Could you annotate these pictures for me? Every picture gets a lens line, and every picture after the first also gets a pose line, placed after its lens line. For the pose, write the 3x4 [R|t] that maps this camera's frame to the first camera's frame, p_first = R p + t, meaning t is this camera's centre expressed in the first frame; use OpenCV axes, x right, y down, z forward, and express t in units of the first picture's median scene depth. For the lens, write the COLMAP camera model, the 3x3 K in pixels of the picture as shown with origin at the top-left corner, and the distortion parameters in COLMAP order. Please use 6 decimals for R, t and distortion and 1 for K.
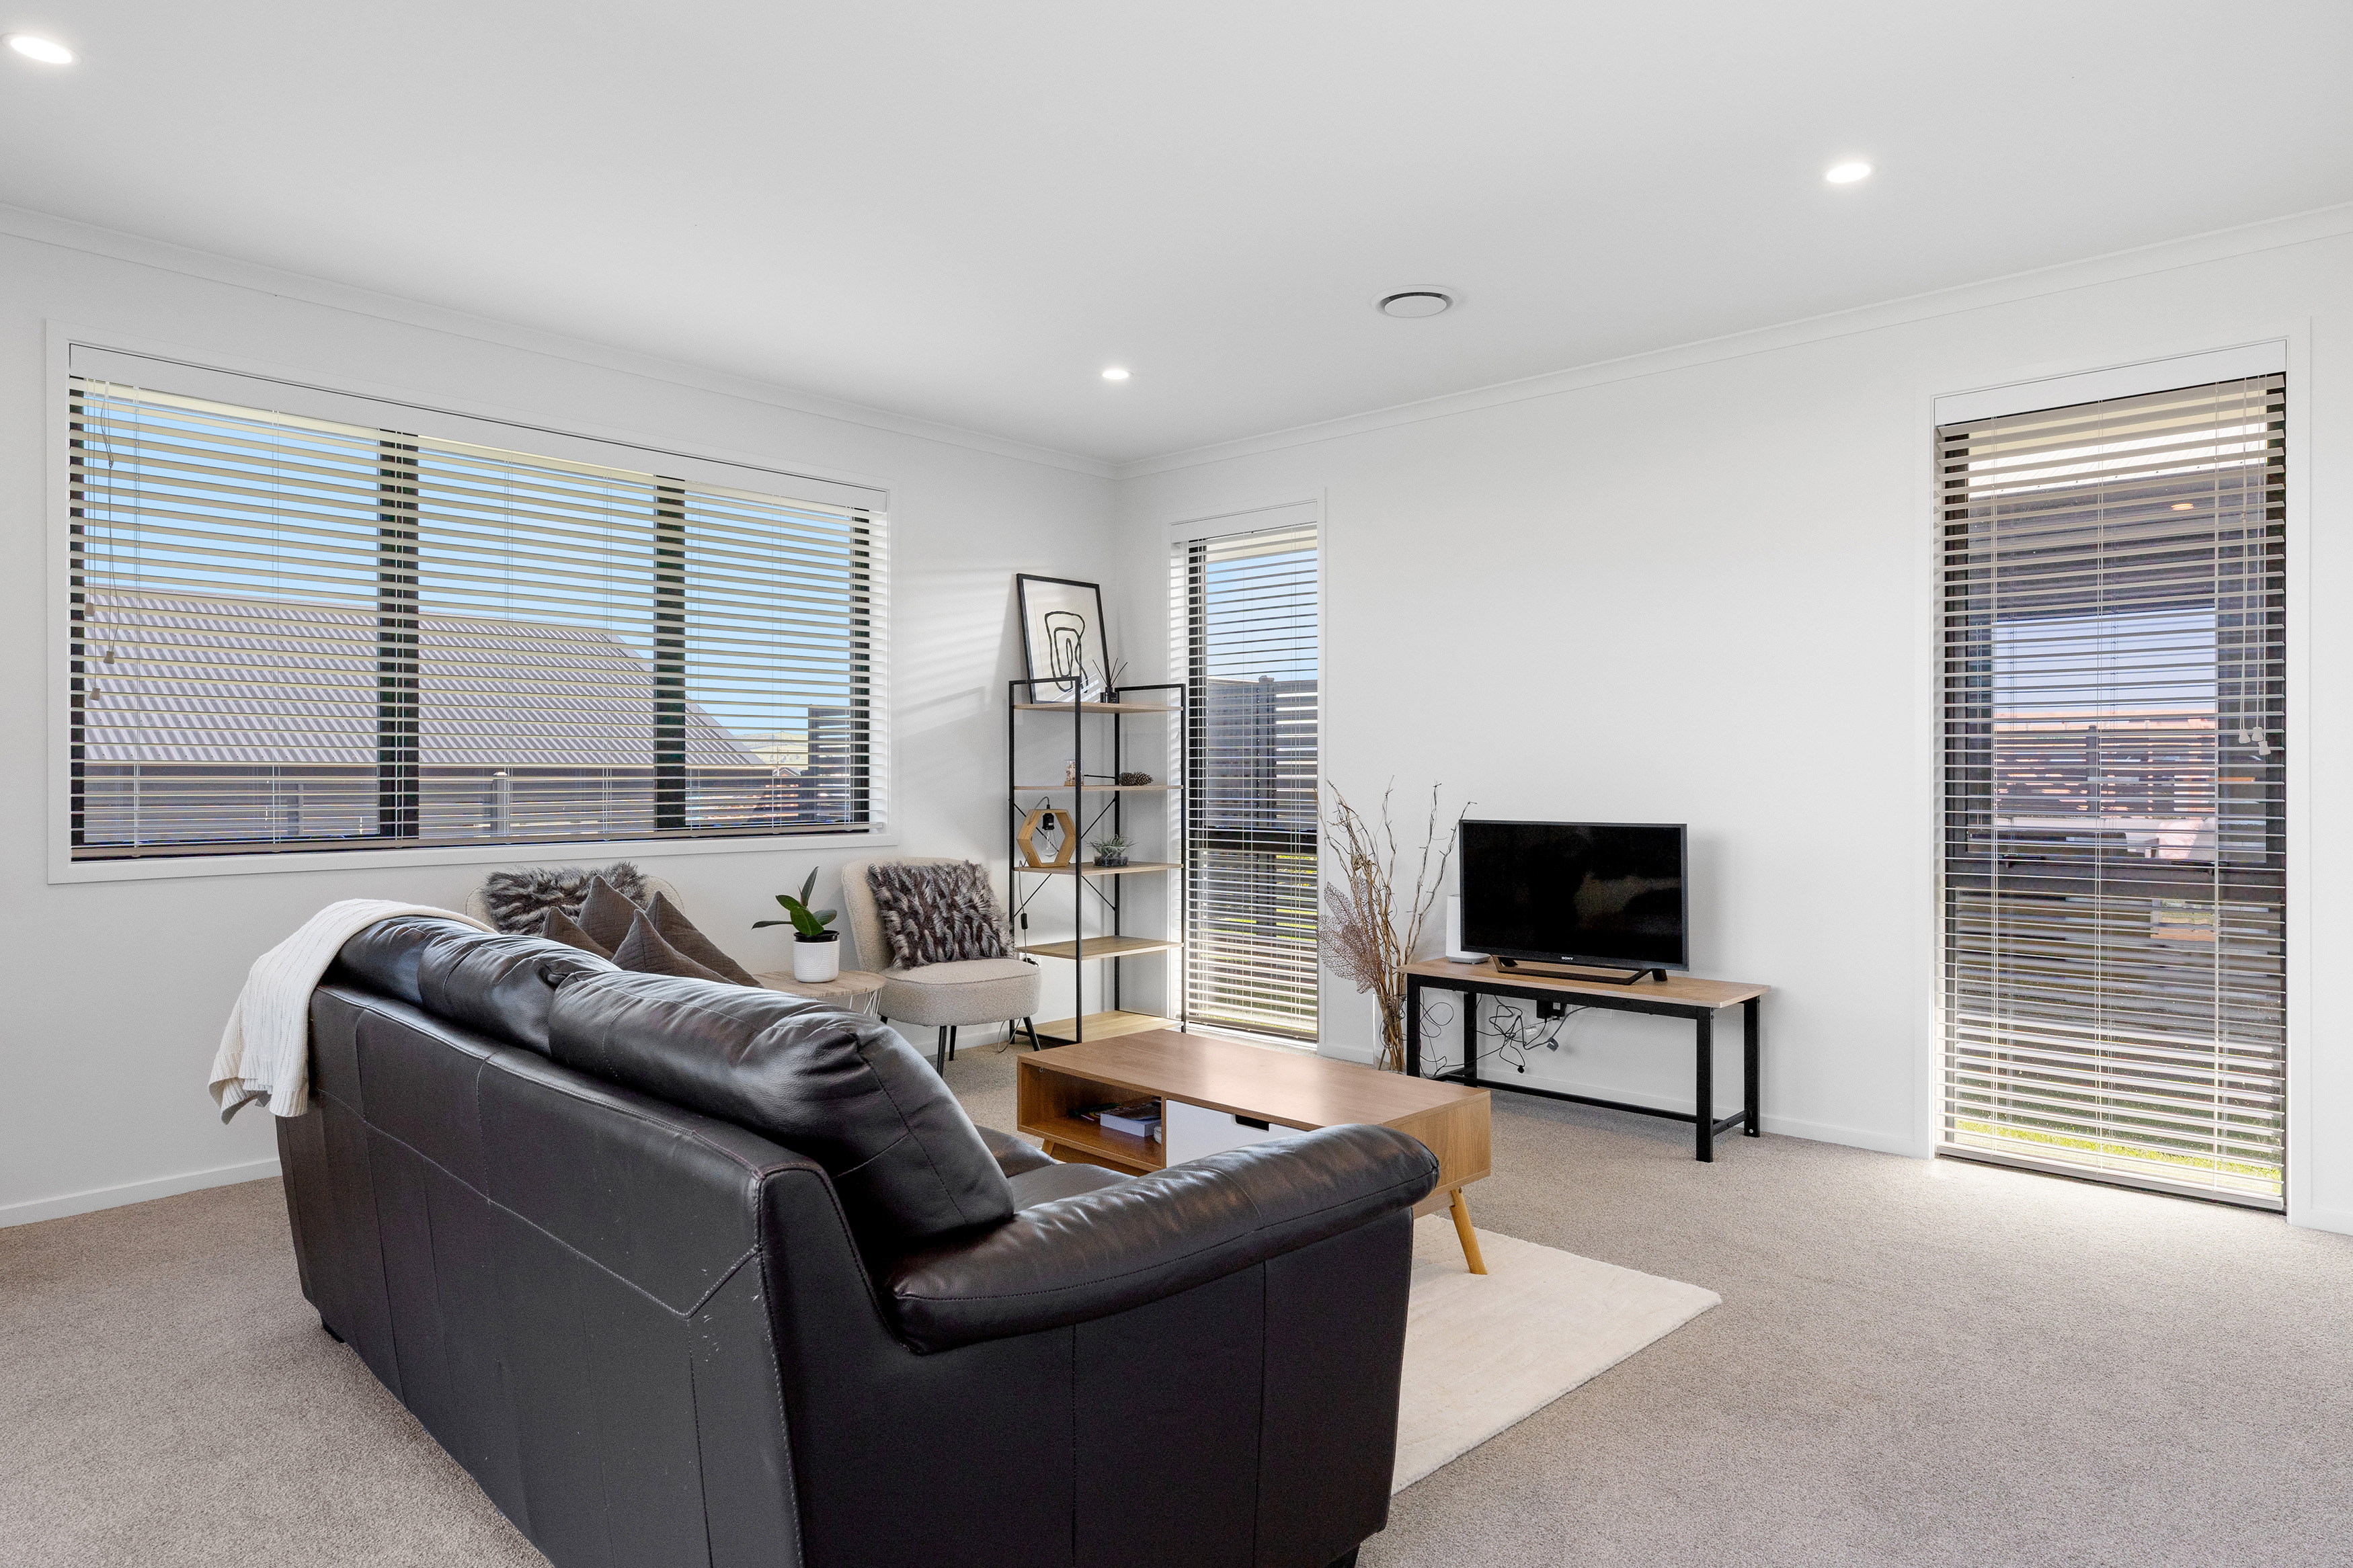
lens RADIAL K [[1374.6, 0, 1176.5], [0, 1374.6, 784.0], [0, 0, 1]] dist [-0.002145, -0.000760]
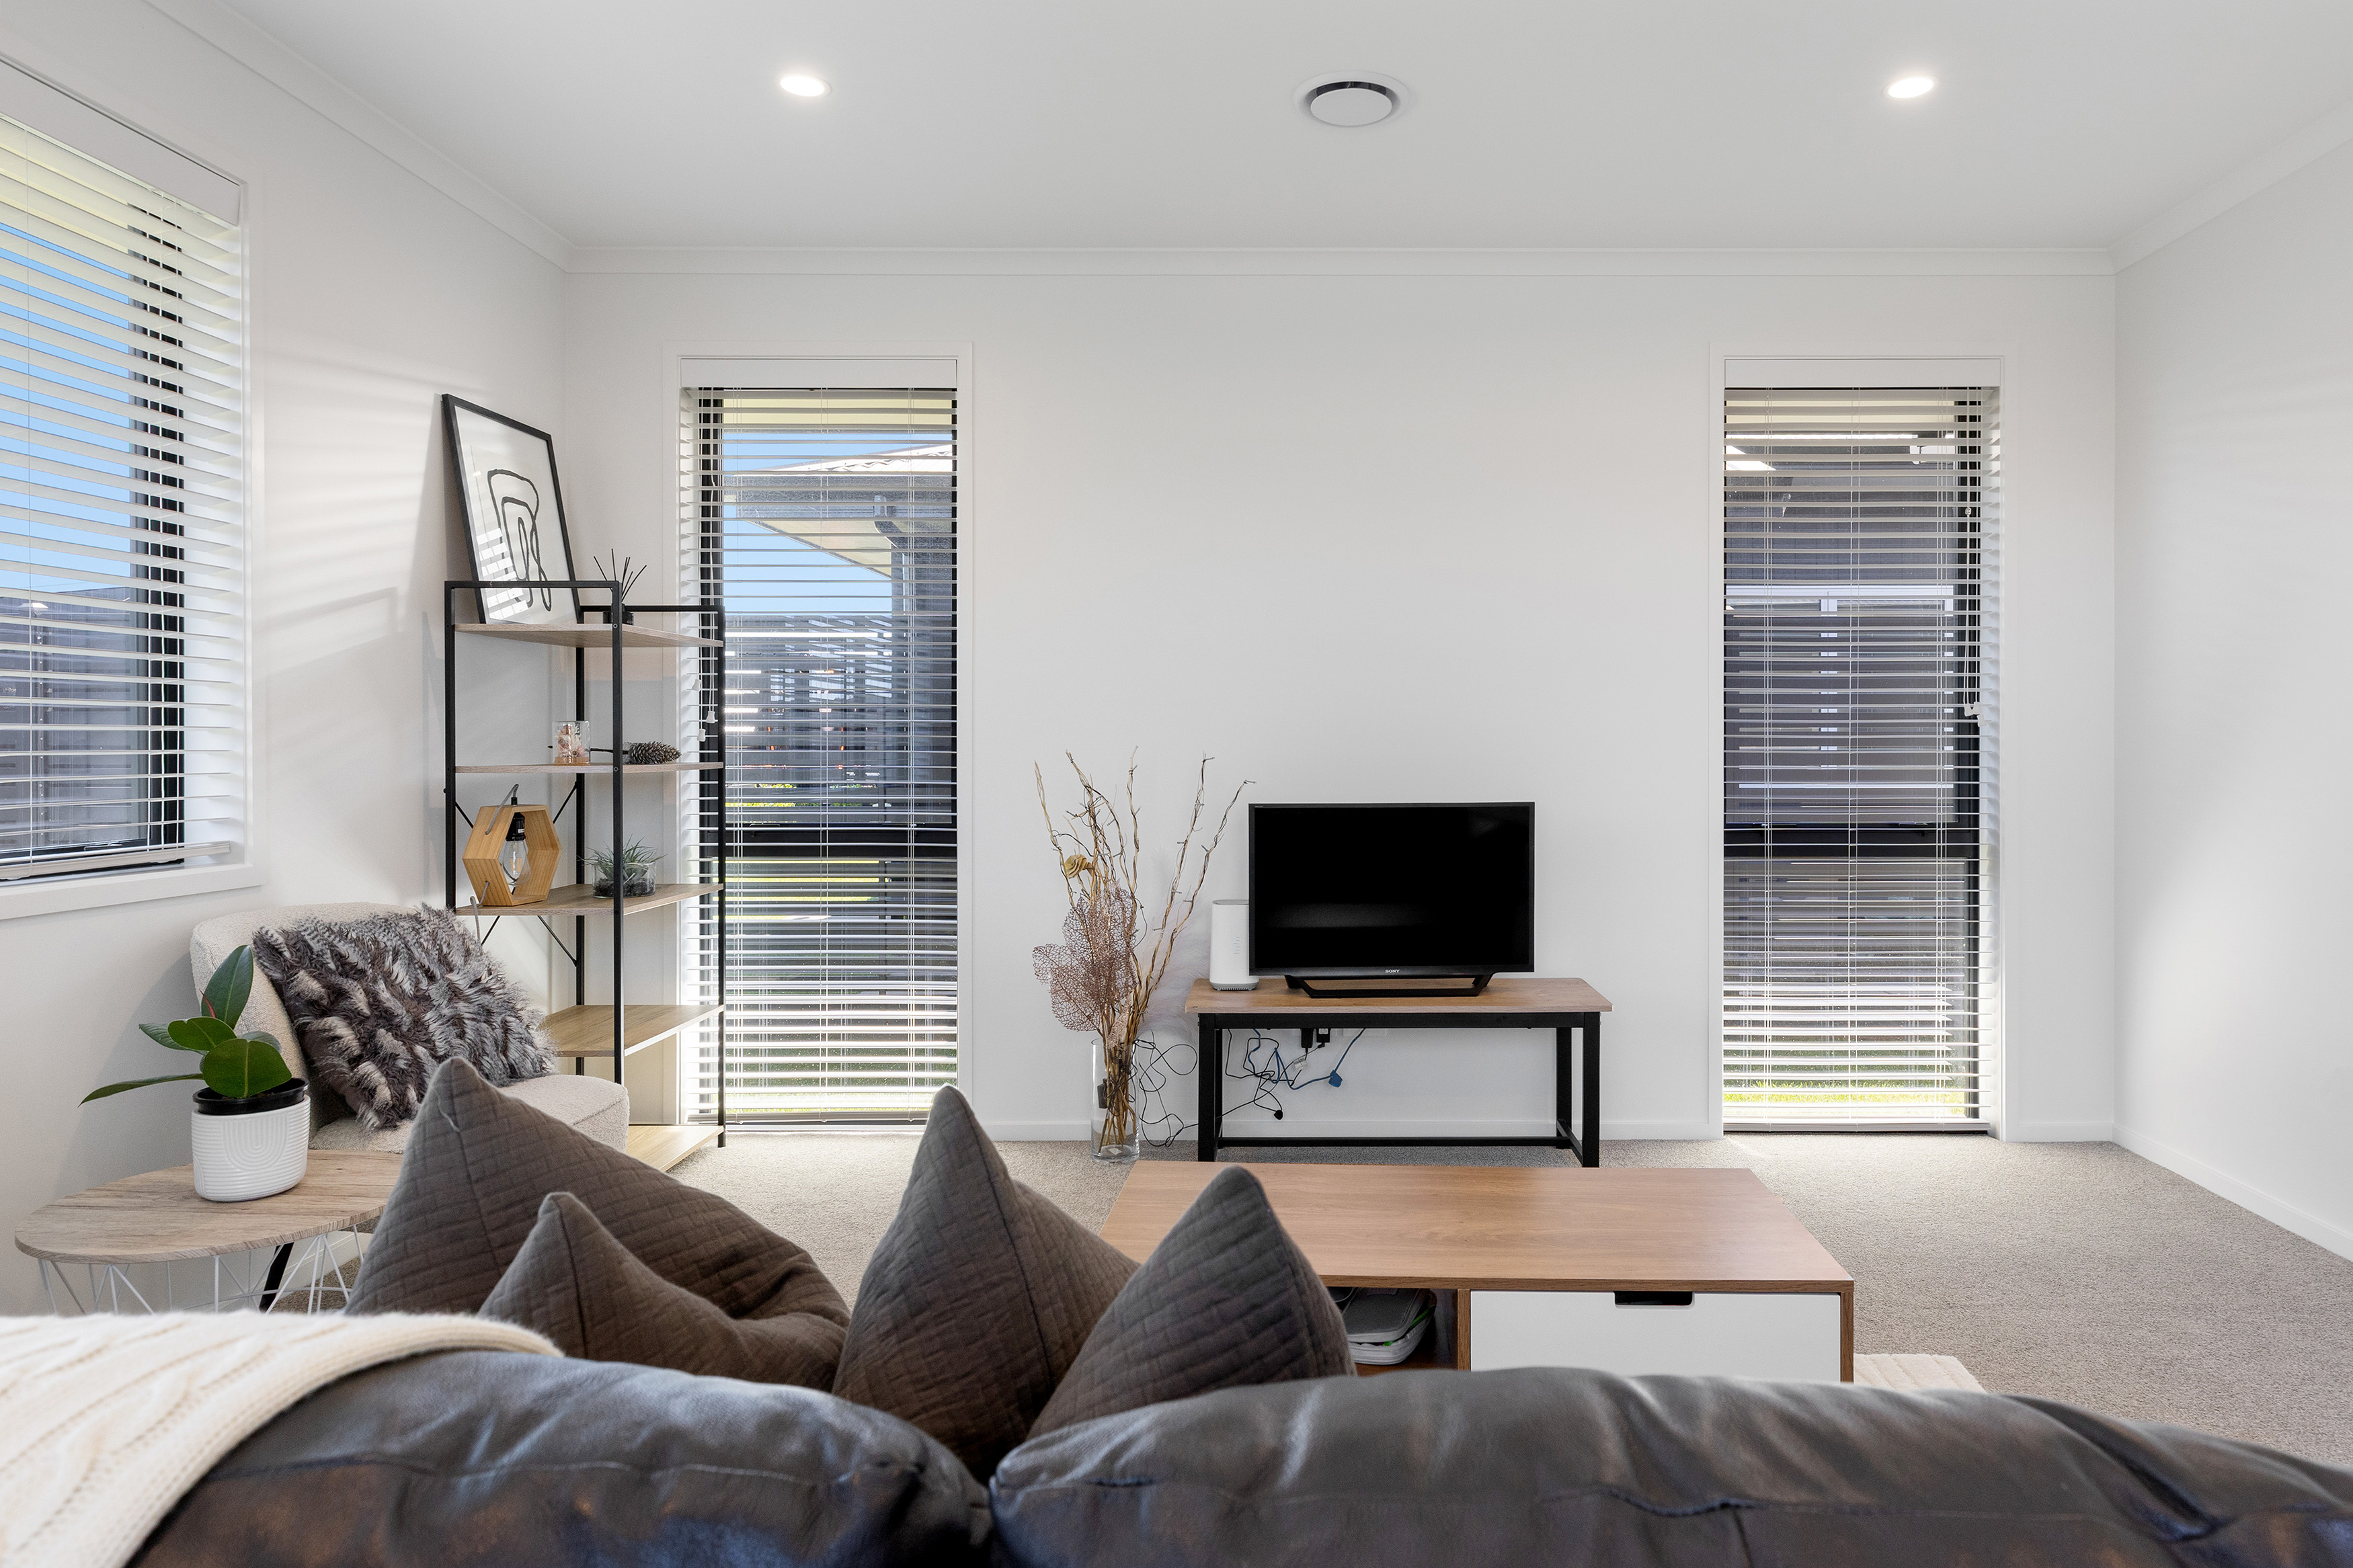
lens RADIAL K [[1448.3, 0, 1179.4], [0, 1448.3, 745.0], [0, 0, 1]] dist [0.001067, -0.001019]
pose [[0.737128, -0.001702, 0.675752, -0.335739], [0.005735, 0.999977, -0.003737, -0.003902], [-0.675729, 0.006630, 0.737120, 0.395853]]
